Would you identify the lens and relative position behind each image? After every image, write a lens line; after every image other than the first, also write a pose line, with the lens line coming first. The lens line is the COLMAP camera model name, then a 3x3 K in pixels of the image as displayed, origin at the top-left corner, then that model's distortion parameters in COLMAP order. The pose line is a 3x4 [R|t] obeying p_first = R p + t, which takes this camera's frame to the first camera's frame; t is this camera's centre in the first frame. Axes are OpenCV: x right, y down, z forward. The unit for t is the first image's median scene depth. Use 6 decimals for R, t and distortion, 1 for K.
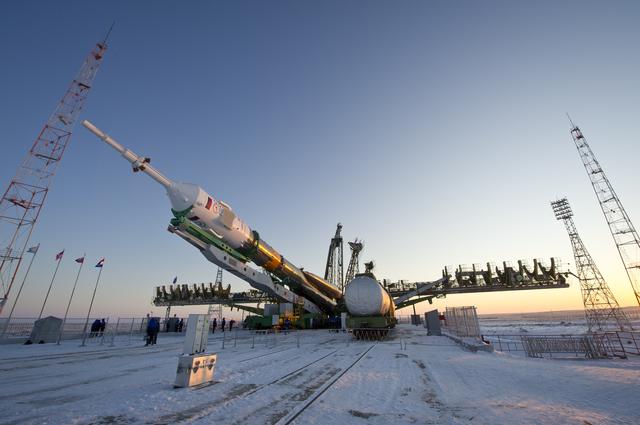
lens RADIAL K [[254.0, 0, 320.0], [0, 254.0, 212.5], [0, 0, 1]] dist [-0.024600, 0.000023]
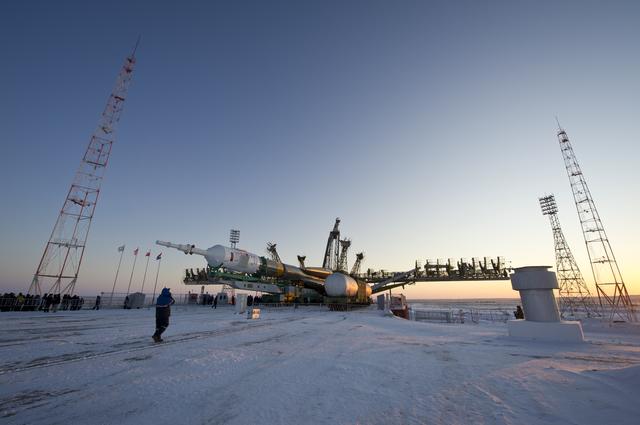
lens RADIAL K [[254.0, 0, 320.0], [0, 254.0, 212.5], [0, 0, 1]] dist [-0.024600, 0.000023]
pose [[0.999433, 0.017465, -0.028770, 0.039058], [-0.015350, 0.997275, 0.072155, -0.090437], [0.029952, -0.071673, 0.996978, -0.215836]]
